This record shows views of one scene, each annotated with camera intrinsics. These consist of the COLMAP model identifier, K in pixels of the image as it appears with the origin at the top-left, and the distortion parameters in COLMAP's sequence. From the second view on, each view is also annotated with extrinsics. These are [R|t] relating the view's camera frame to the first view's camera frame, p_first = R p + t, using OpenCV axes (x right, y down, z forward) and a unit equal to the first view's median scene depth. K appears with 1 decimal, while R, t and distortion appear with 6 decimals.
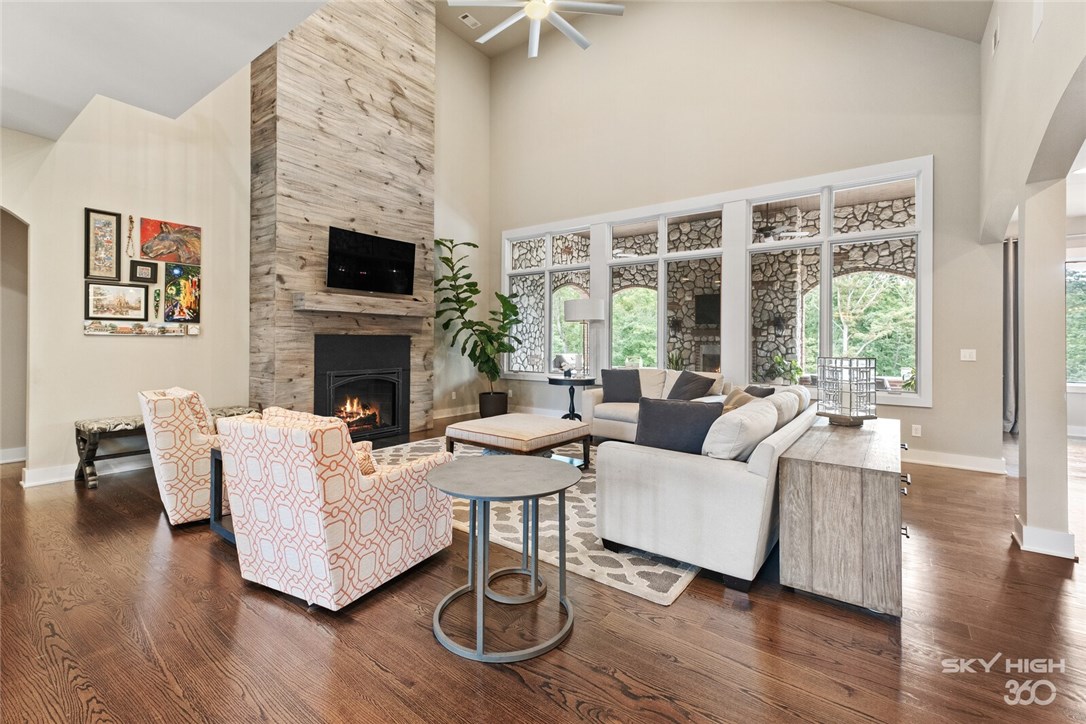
lens RADIAL K [[471.9, 0, 542.5], [0, 471.9, 339.9], [0, 0, 1]] dist [-0.007966, 0.000549]
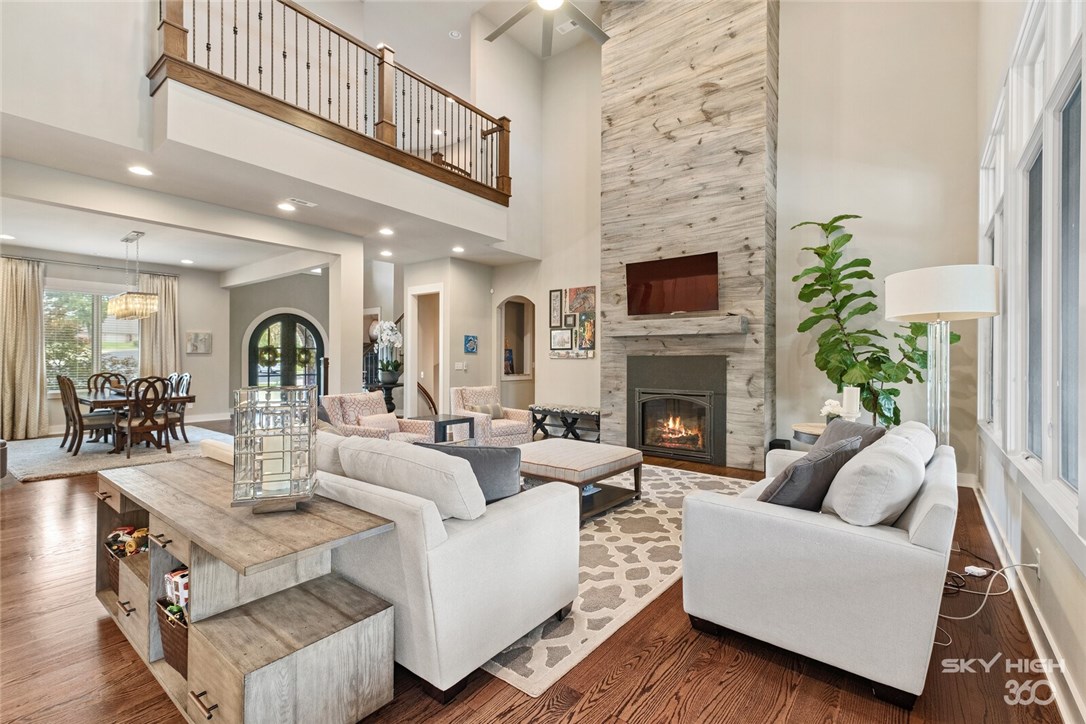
lens RADIAL K [[471.9, 0, 539.9], [0, 471.9, 361.4], [0, 0, 1]] dist [-0.007966, 0.000549]
pose [[-0.037817, -0.002911, -0.999280, 0.723160], [-0.002045, 0.999994, -0.002836, 0.005994], [0.999283, 0.001937, -0.037823, 0.816343]]
